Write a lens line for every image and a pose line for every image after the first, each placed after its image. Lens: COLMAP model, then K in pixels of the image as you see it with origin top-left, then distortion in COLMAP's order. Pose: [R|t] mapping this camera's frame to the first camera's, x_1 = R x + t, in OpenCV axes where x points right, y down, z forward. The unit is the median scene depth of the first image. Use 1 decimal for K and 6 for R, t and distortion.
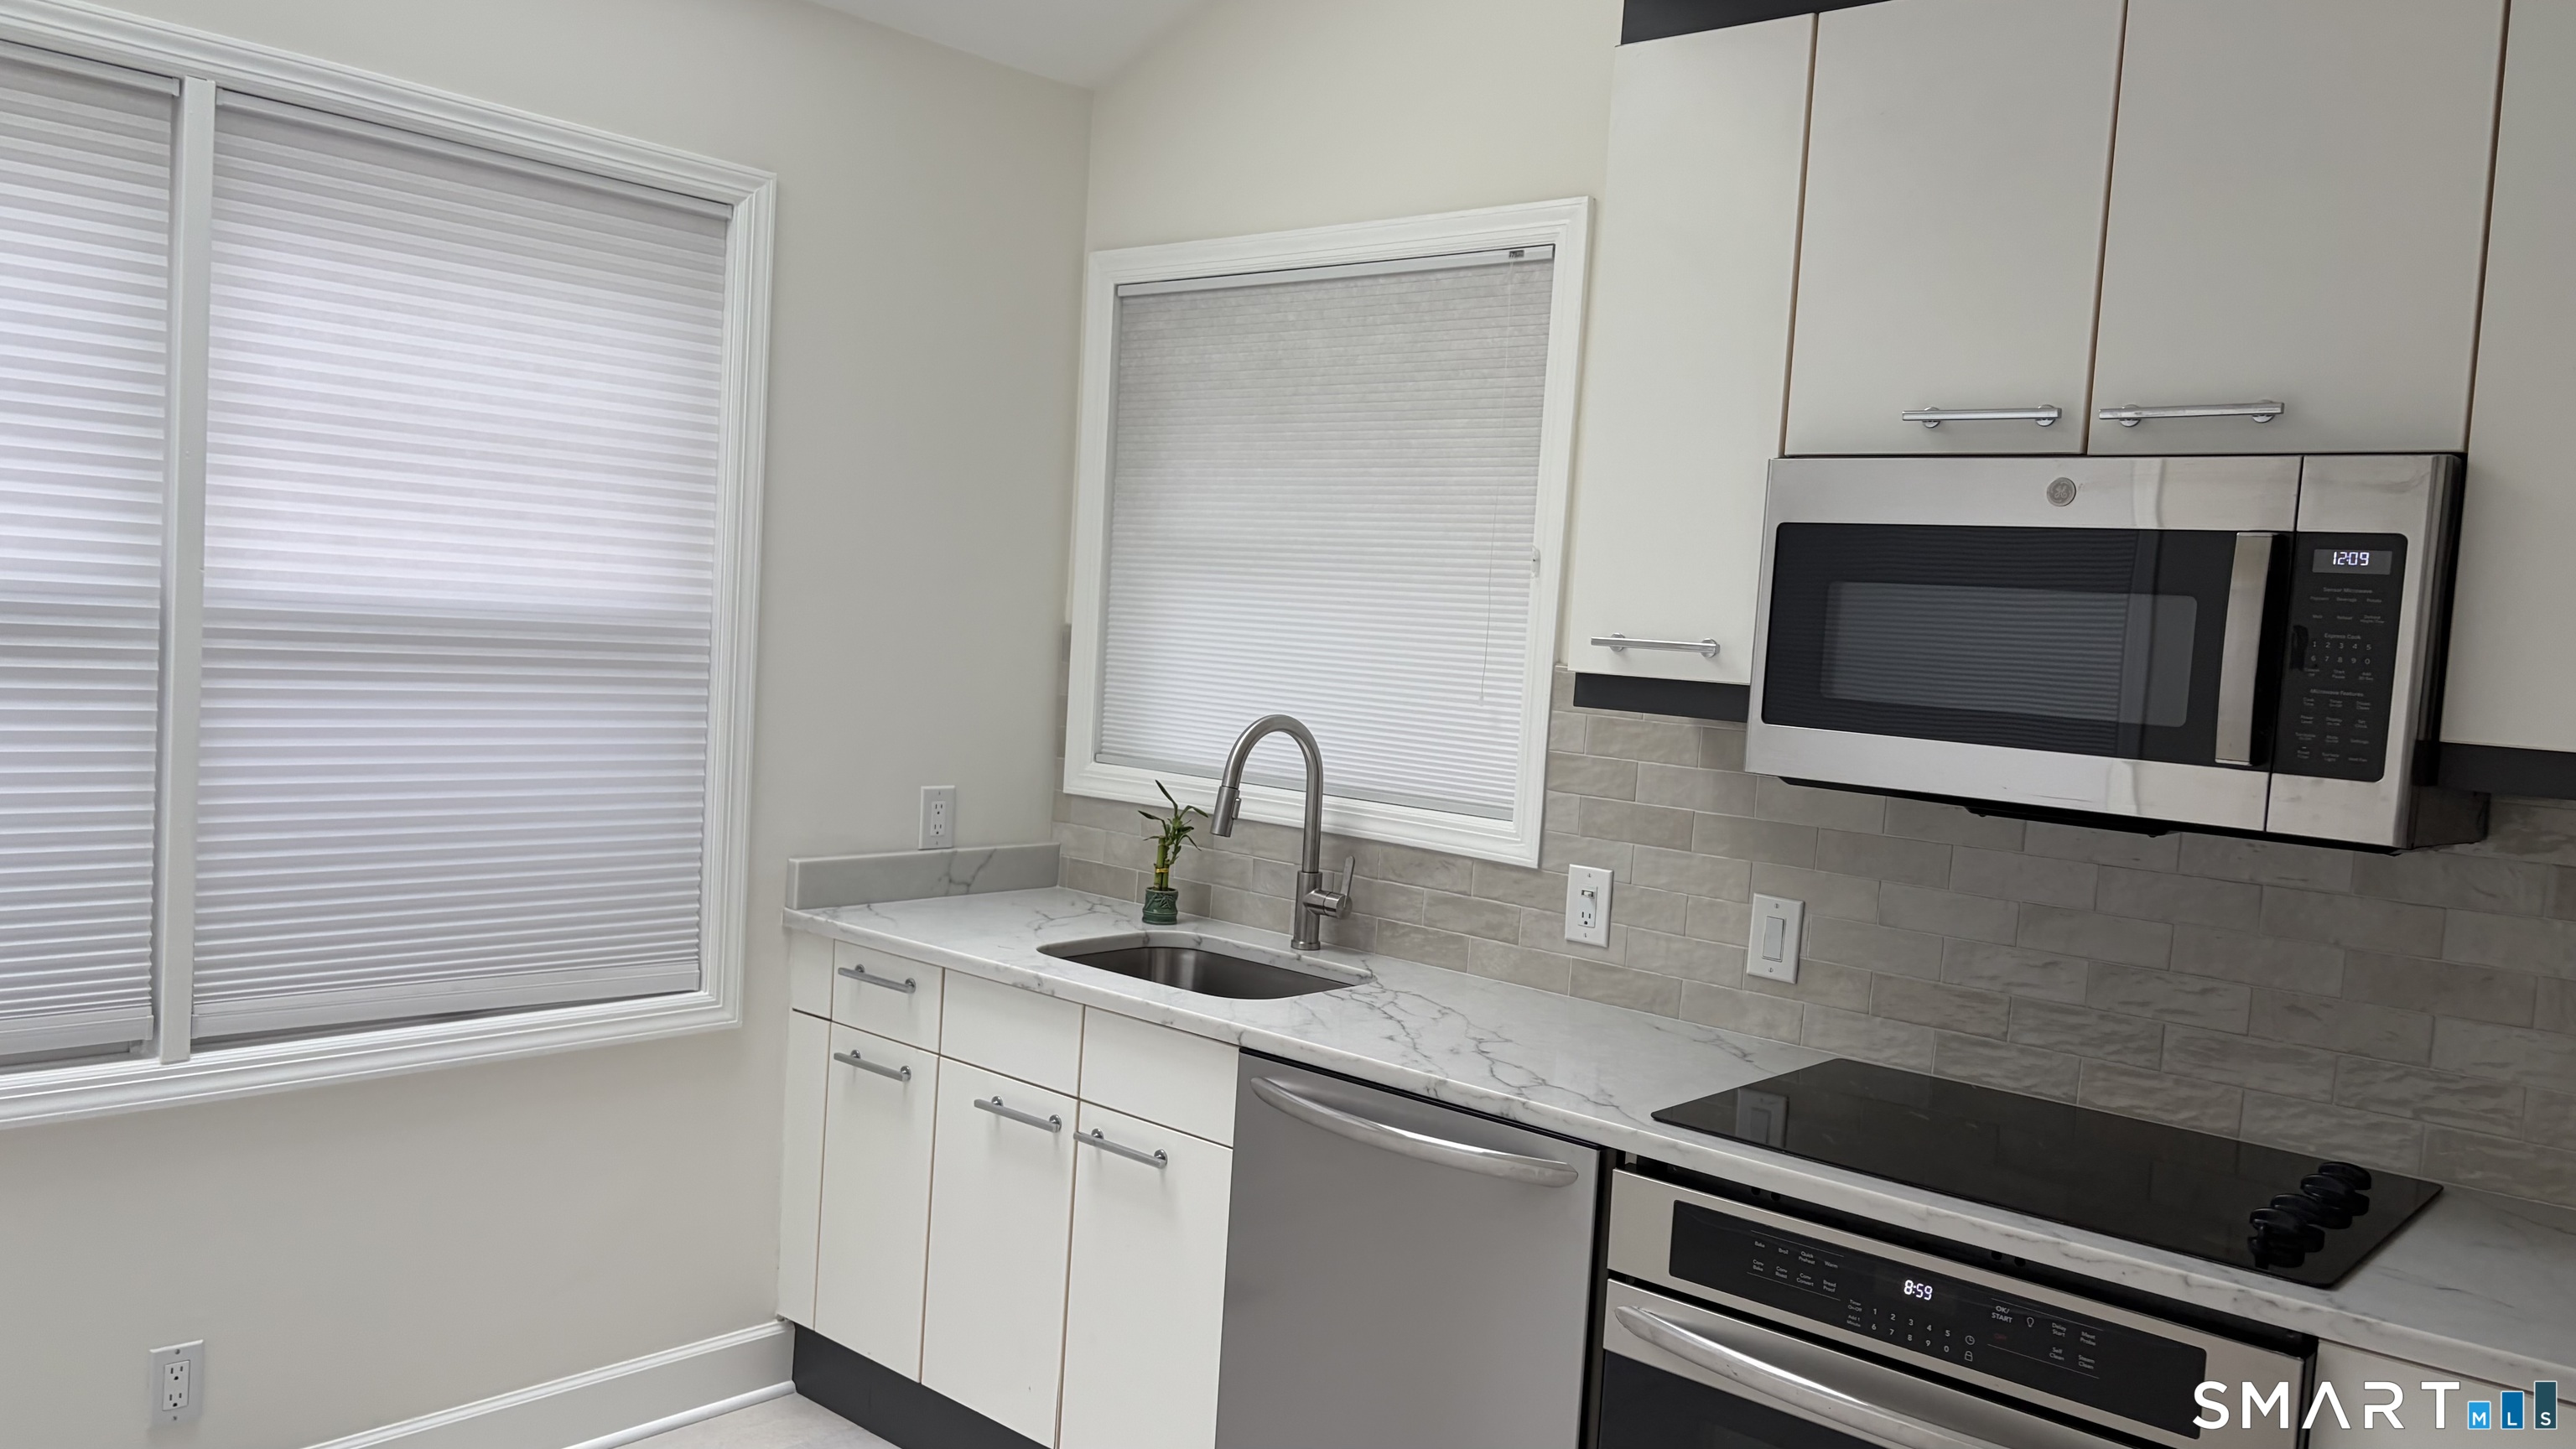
lens RADIAL K [[1930.3, 0, 1327.6], [0, 1930.3, 760.0], [0, 0, 1]] dist [0.040494, -0.059406]
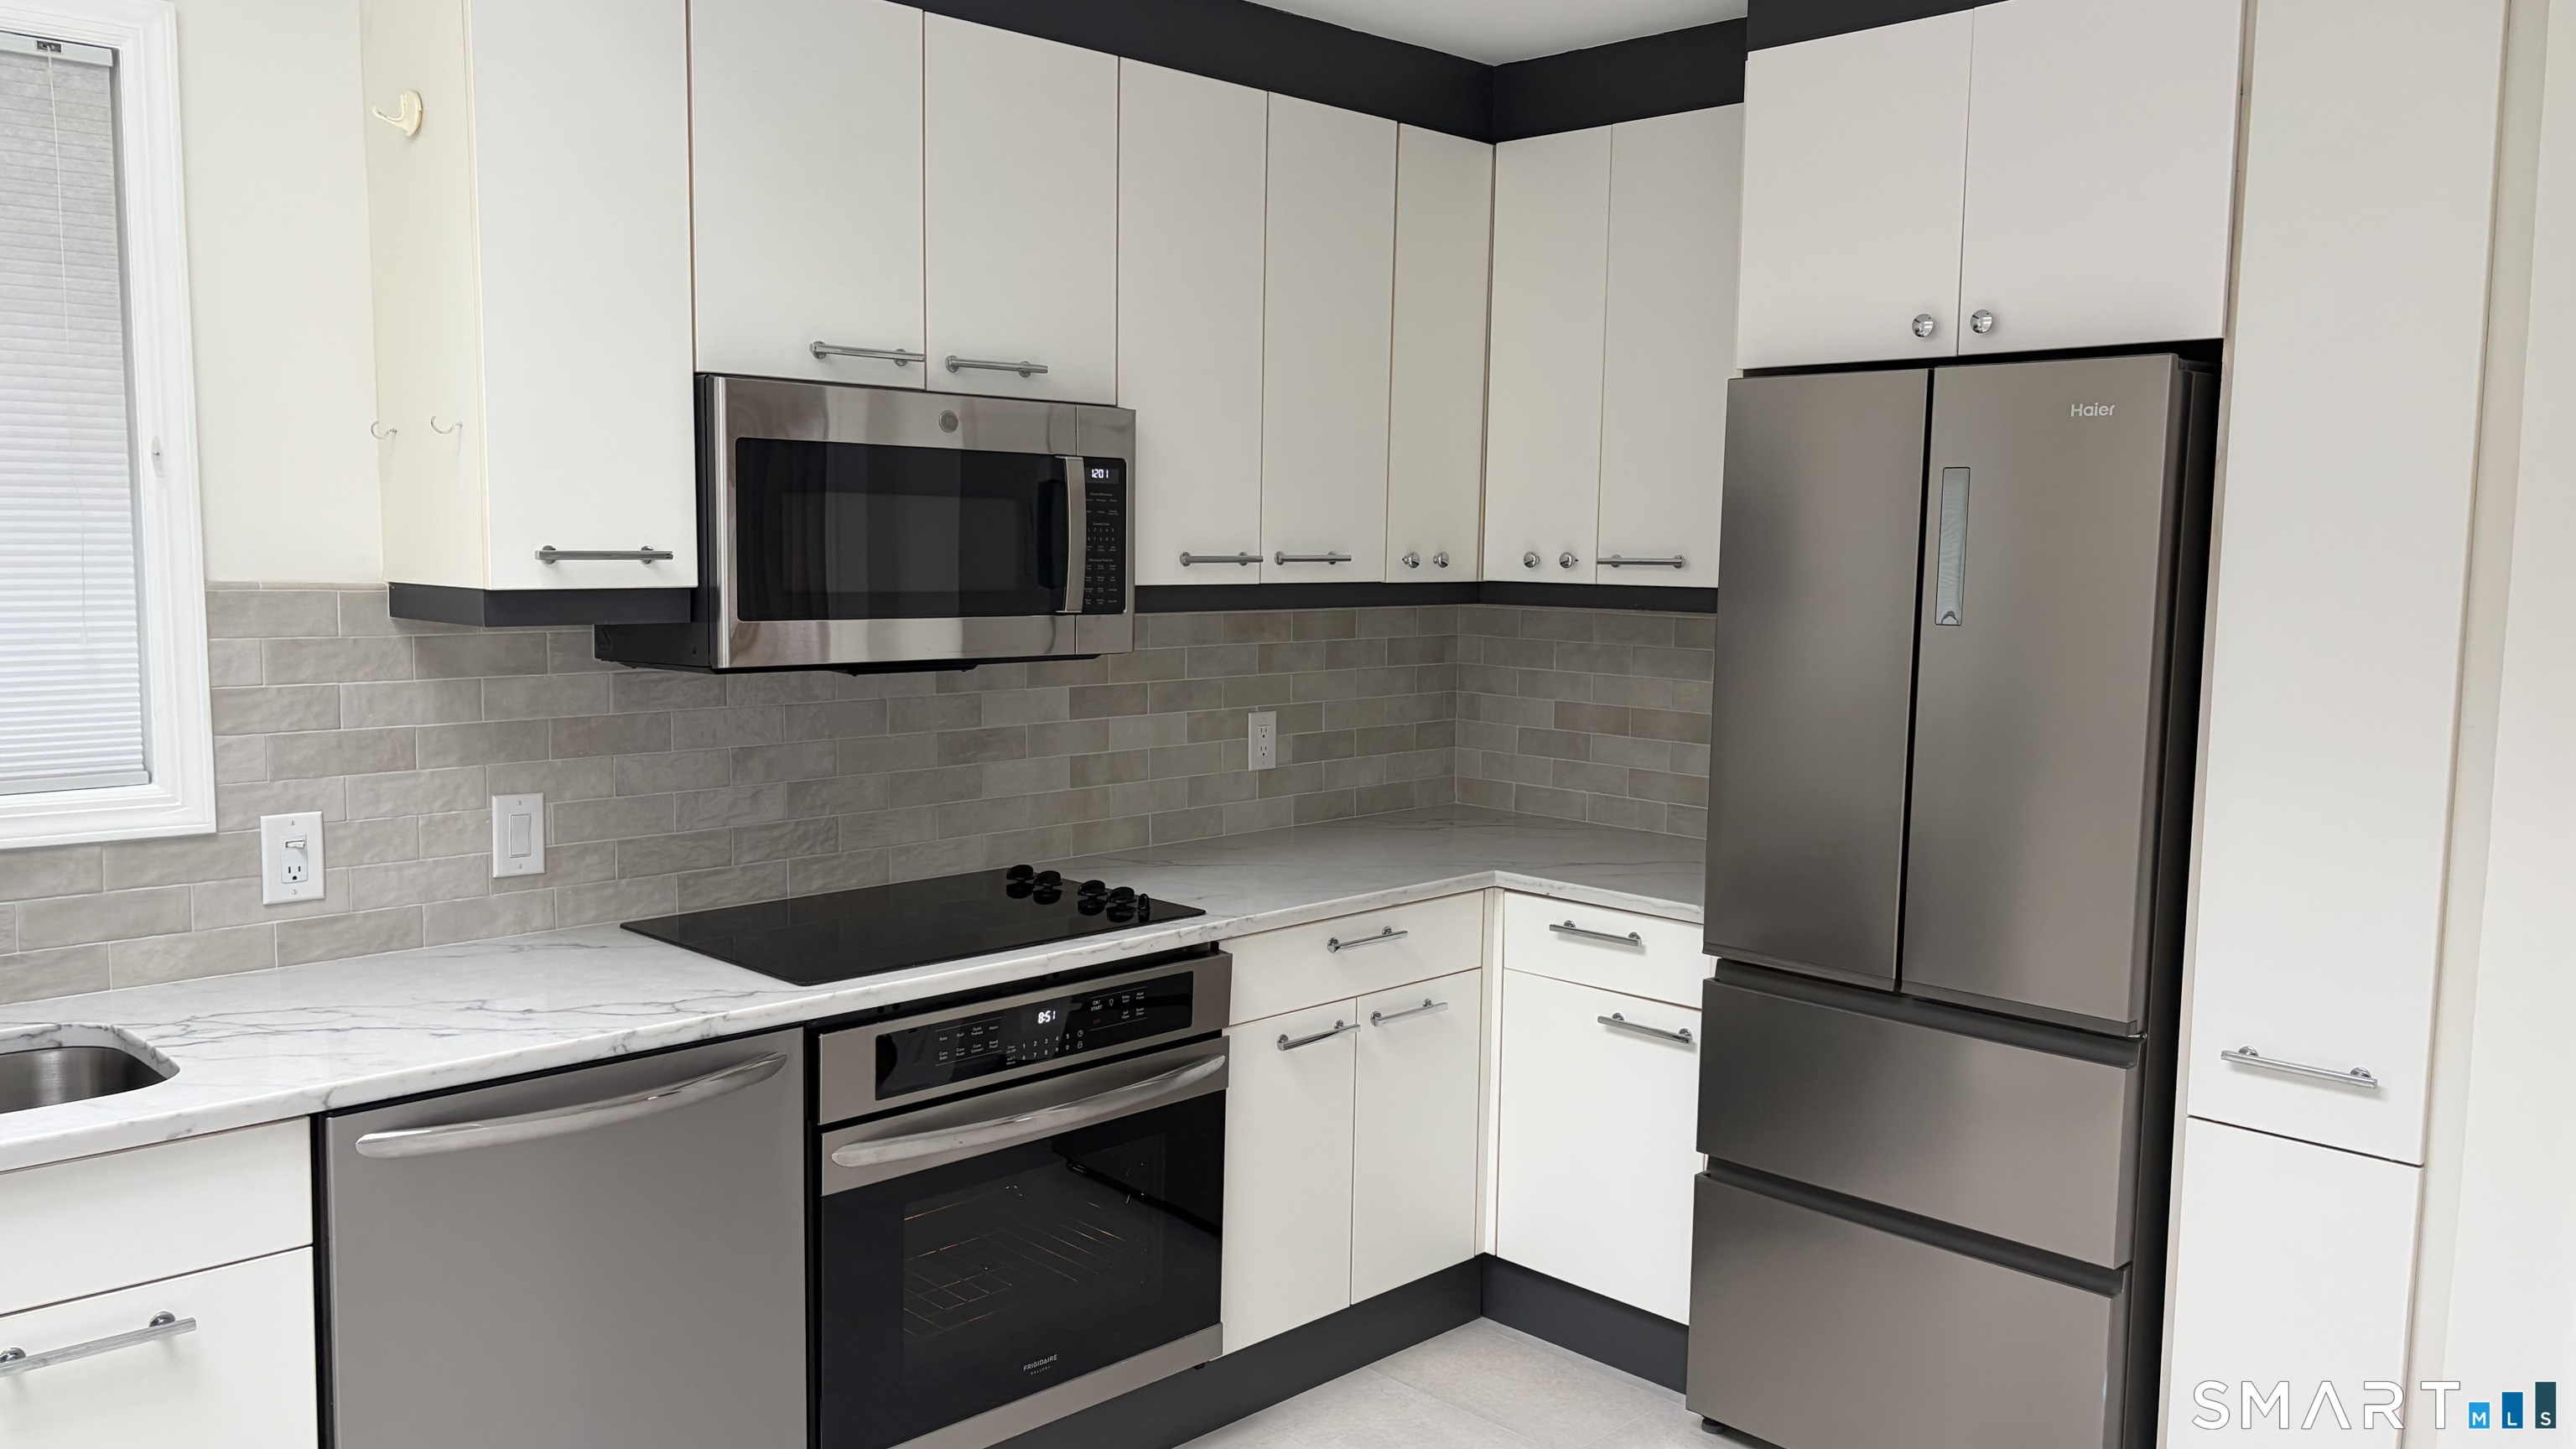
lens RADIAL K [[1930.3, 0, 1277.5], [0, 1930.3, 739.0], [0, 0, 1]] dist [0.040494, -0.059406]
pose [[0.064529, -0.167189, 0.983811, -0.740090], [0.062924, 0.984585, 0.163194, -0.098897], [-0.995930, 0.051375, 0.074055, 0.537038]]
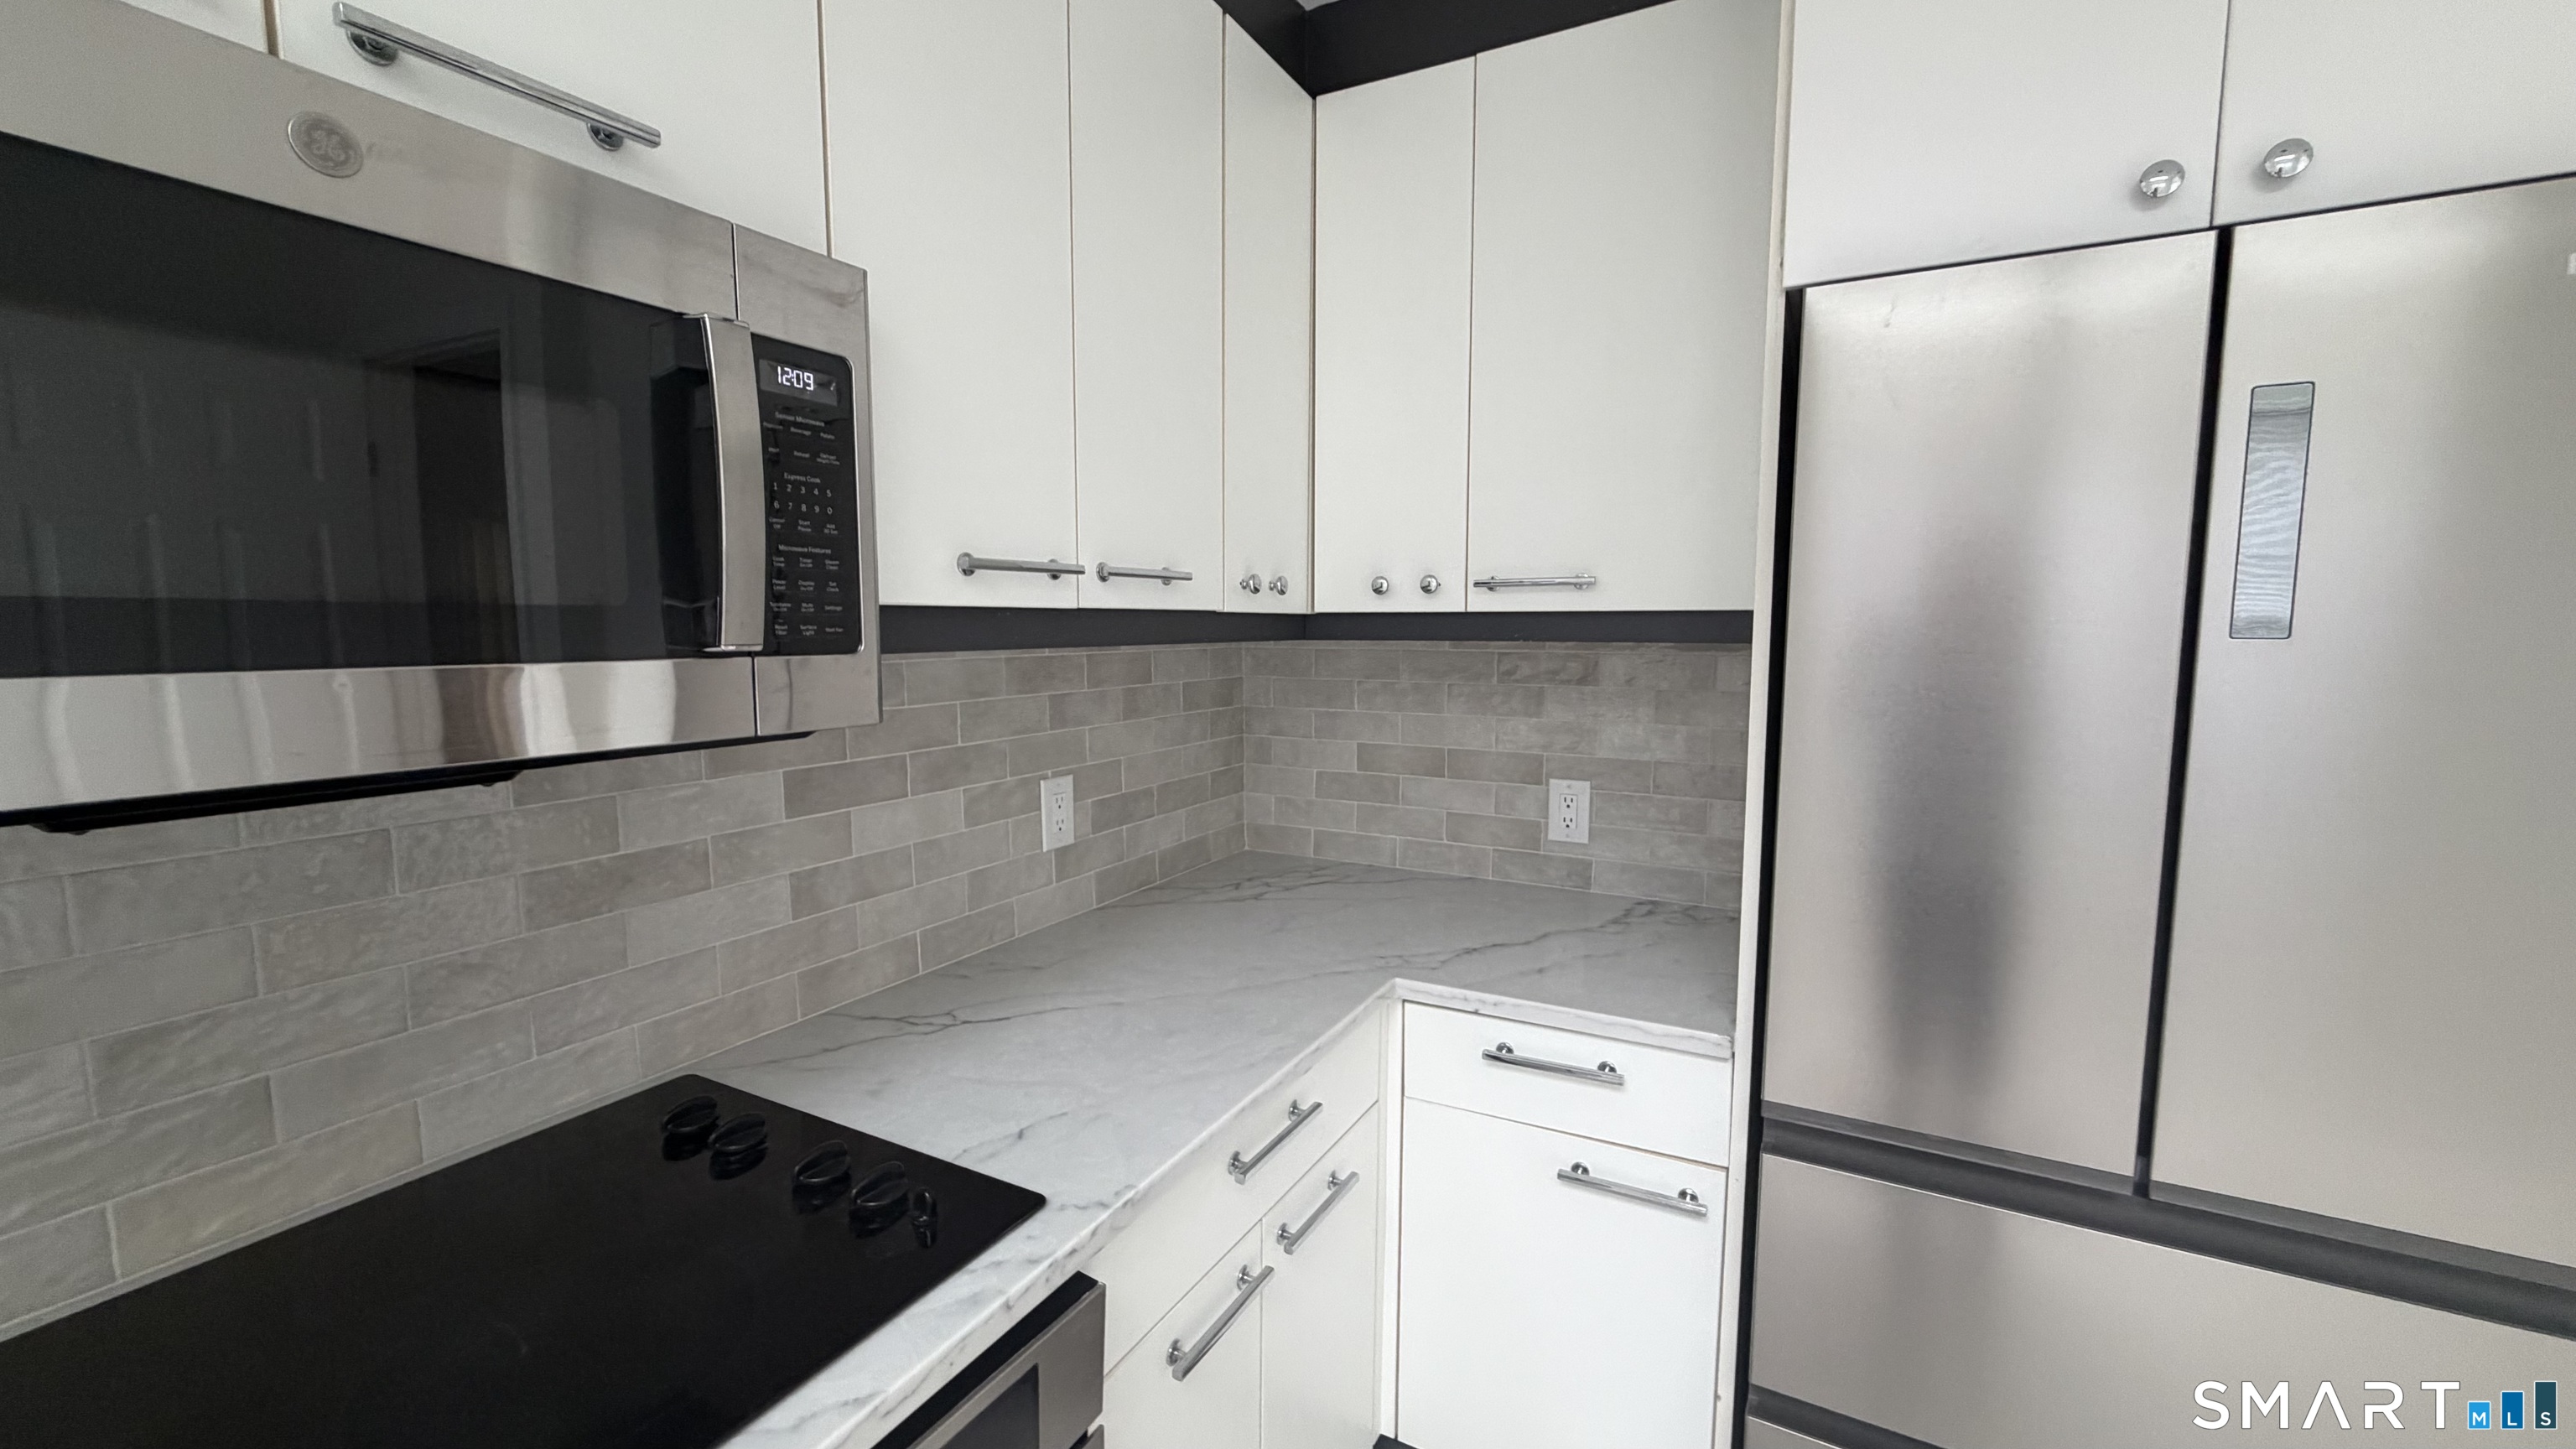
lens RADIAL K [[1029.1, 0, 1281.7], [0, 1029.1, 733.0], [0, 0, 1]] dist [-0.008108, 0.000668]
pose [[-0.225308, -0.165365, 0.960151, 0.038314], [0.056486, 0.981616, 0.182316, -0.018924], [-0.972649, 0.095312, -0.211825, 0.648702]]
